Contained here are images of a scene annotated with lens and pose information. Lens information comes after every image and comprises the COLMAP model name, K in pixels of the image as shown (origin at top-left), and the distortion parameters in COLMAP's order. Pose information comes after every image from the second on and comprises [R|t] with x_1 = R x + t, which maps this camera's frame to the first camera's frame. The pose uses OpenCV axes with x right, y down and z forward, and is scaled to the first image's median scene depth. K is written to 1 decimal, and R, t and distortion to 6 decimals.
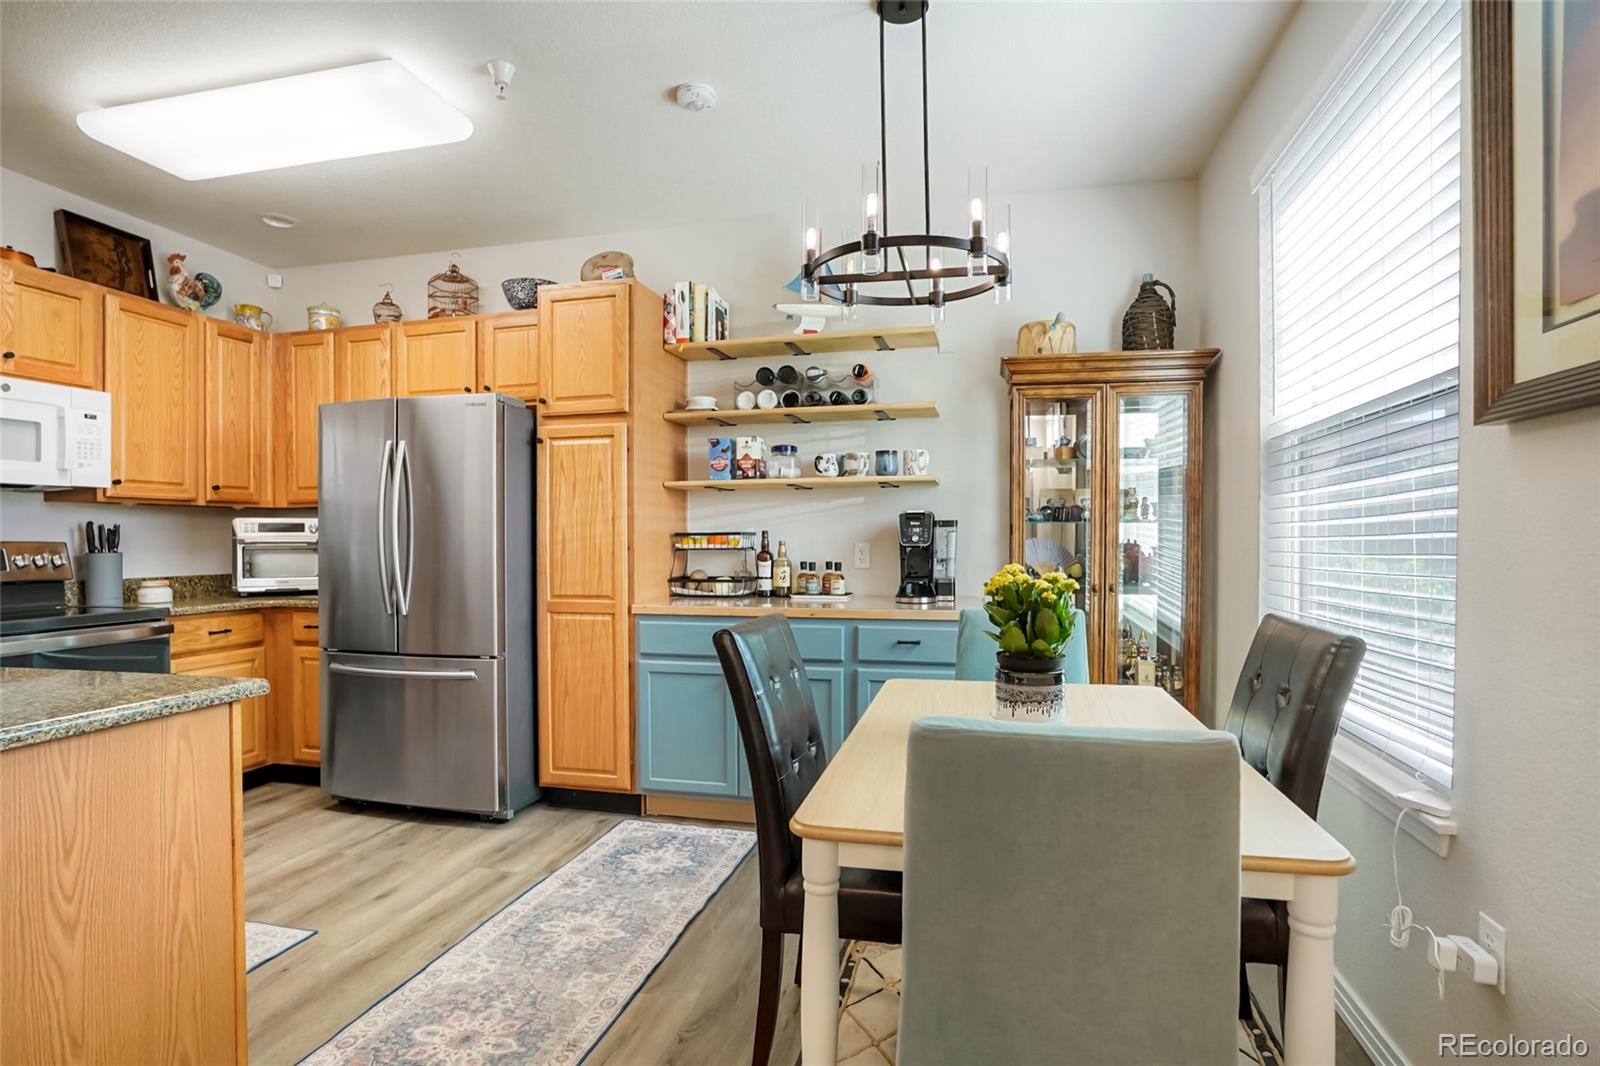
lens RADIAL K [[805.1, 0, 809.6], [0, 805.1, 548.5], [0, 0, 1]] dist [-0.050542, 0.016497]
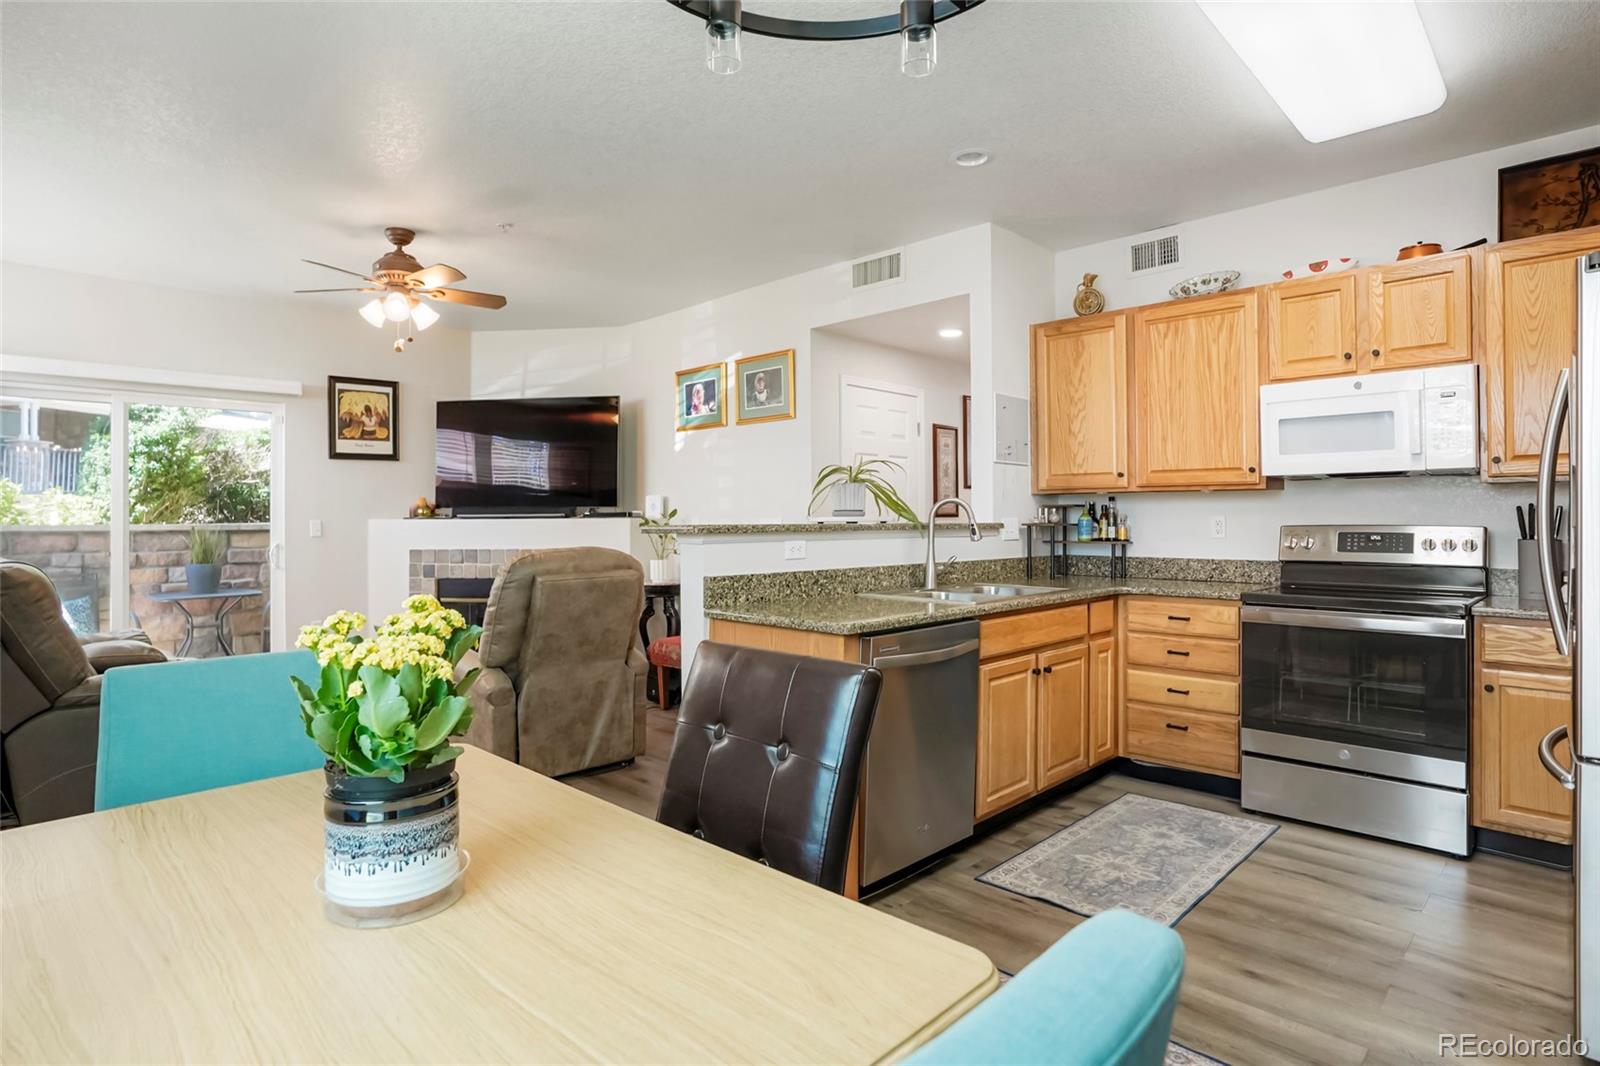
lens RADIAL K [[860.3, 0, 801.2], [0, 860.3, 513.9], [0, 0, 1]] dist [-0.043333, 0.025005]
pose [[-0.516623, 0.003387, -0.856206, 0.316952], [-0.008376, 0.999924, 0.009010, -0.024398], [0.856172, 0.011827, -0.516556, 0.763178]]
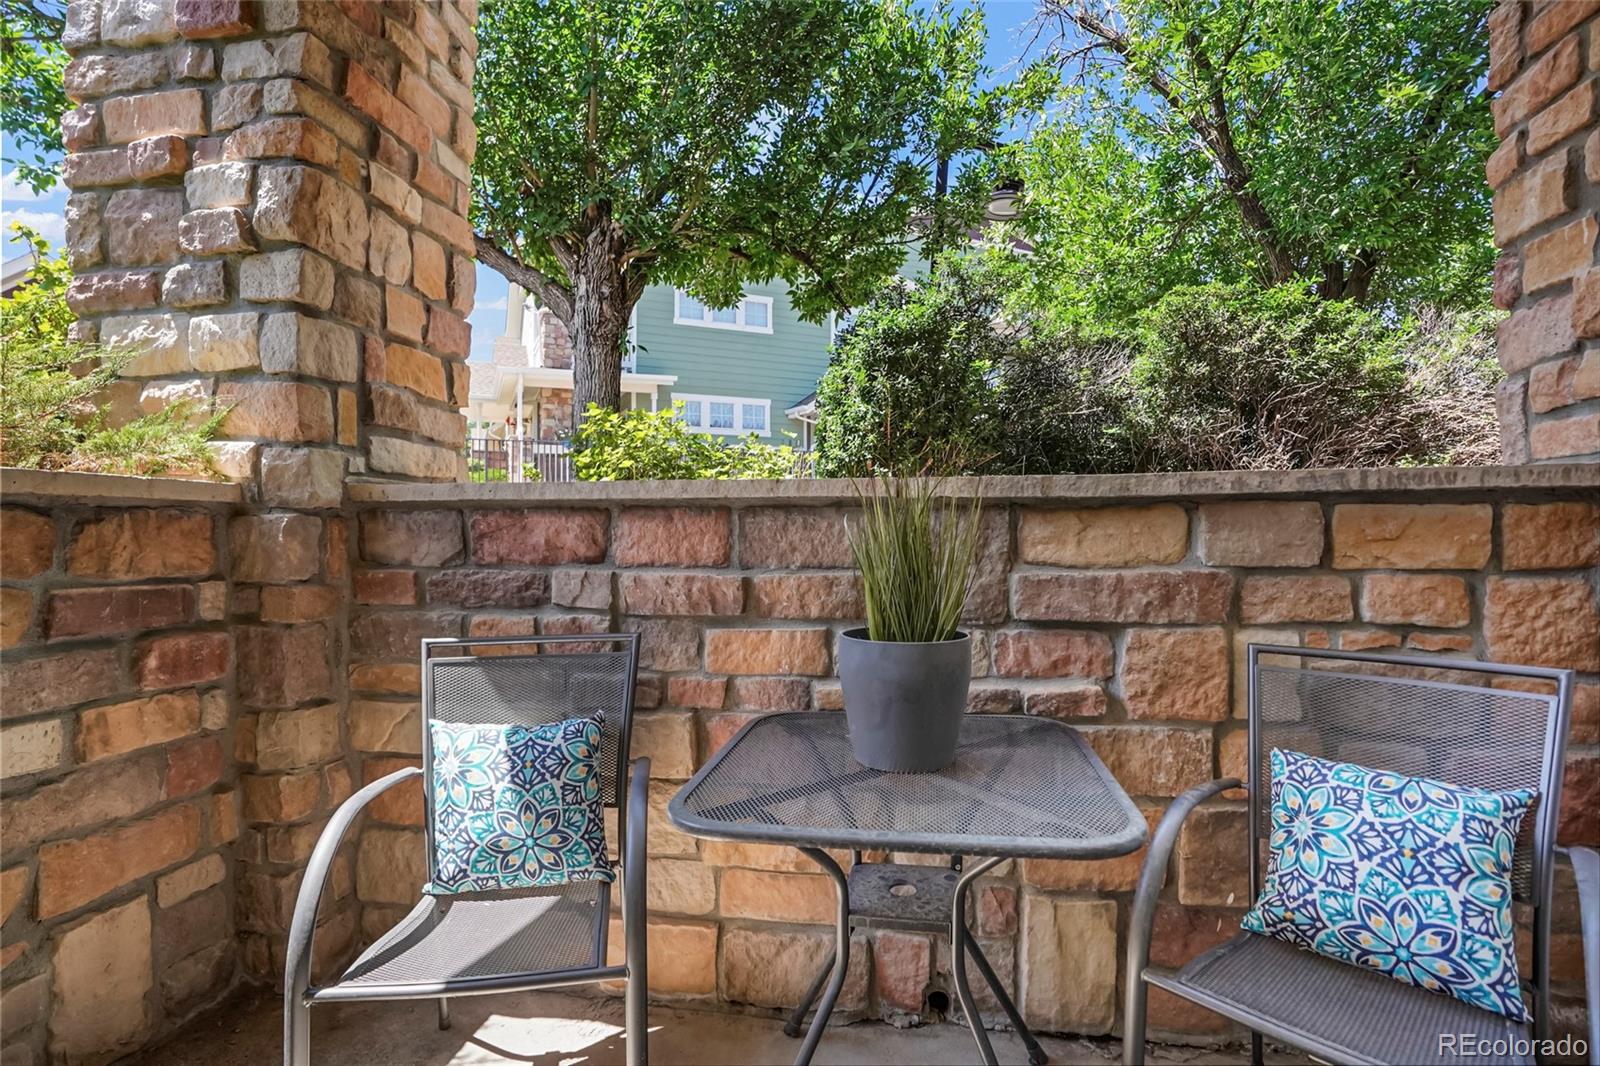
lens RADIAL K [[746.7, 0, 788.6], [0, 746.7, 534.9], [0, 0, 1]] dist [-0.036649, 0.015167]
pose [[-0.997066, 0.008765, -0.076046, -0.492100], [0.006523, 0.999538, 0.029674, 0.048201], [0.076271, 0.029091, -0.996663, -0.908673]]
